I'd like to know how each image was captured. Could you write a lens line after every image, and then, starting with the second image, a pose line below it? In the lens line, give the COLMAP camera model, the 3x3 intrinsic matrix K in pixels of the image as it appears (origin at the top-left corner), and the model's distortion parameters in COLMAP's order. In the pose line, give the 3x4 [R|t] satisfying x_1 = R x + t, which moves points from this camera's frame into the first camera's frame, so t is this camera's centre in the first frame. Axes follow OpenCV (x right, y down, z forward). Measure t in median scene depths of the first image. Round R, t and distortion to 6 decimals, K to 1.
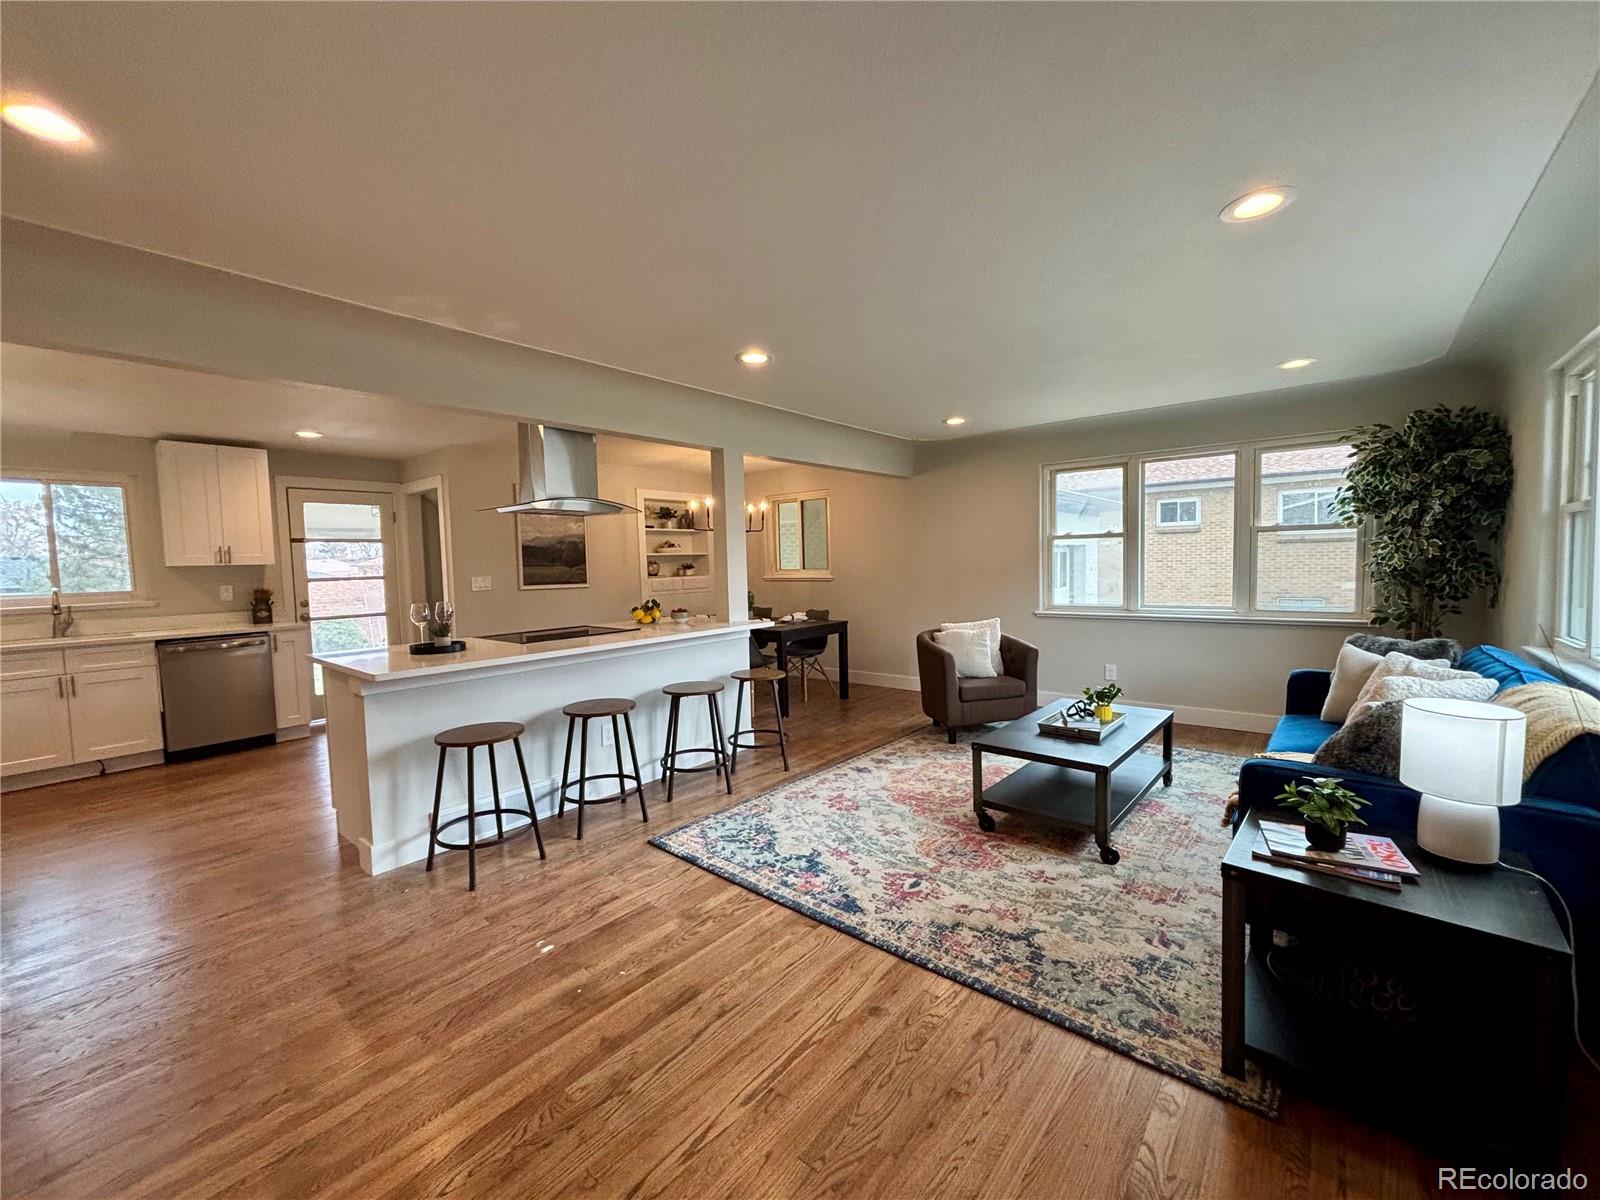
lens RADIAL K [[648.9, 0, 794.2], [0, 648.9, 598.5], [0, 0, 1]] dist [0.011407, -0.000068]
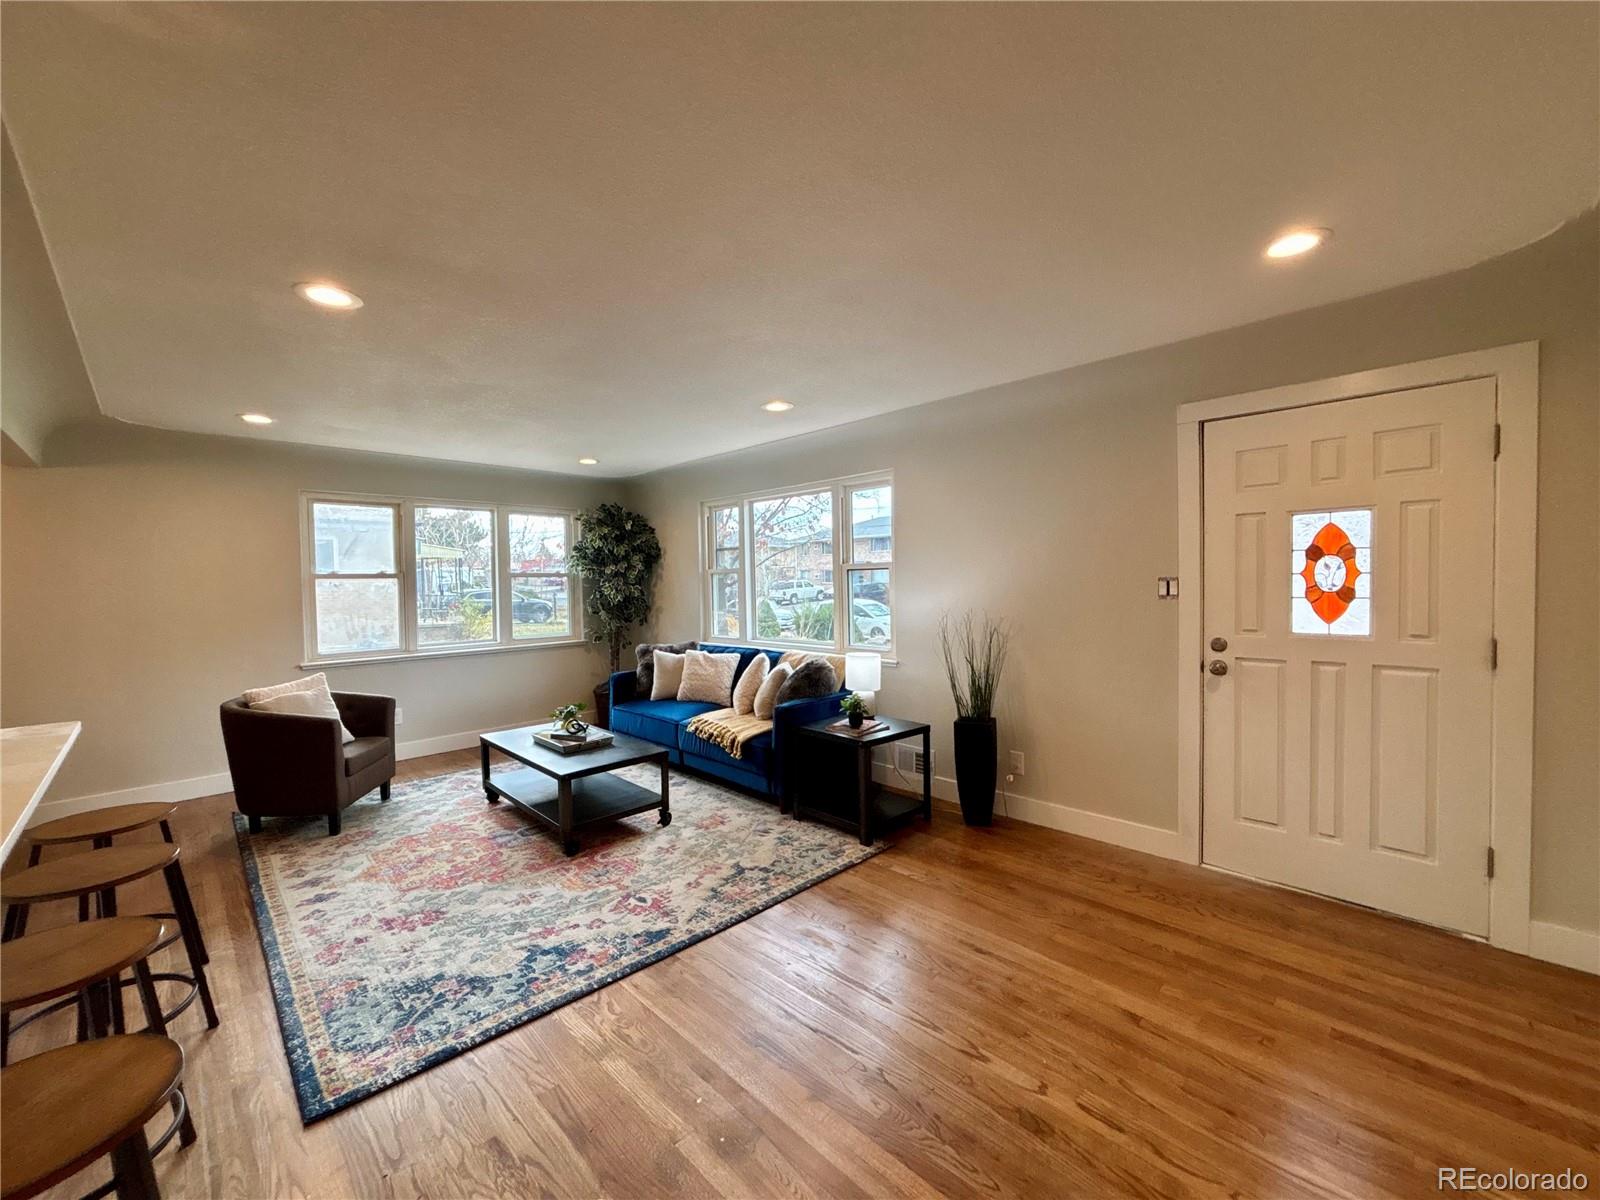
lens RADIAL K [[648.9, 0, 800.2], [0, 648.9, 596.9], [0, 0, 1]] dist [0.011407, -0.000068]
pose [[0.098699, -0.002847, 0.995113, -0.786657], [0.075506, 0.997135, -0.004636, -0.027872], [-0.992249, 0.075594, 0.098632, 0.555214]]
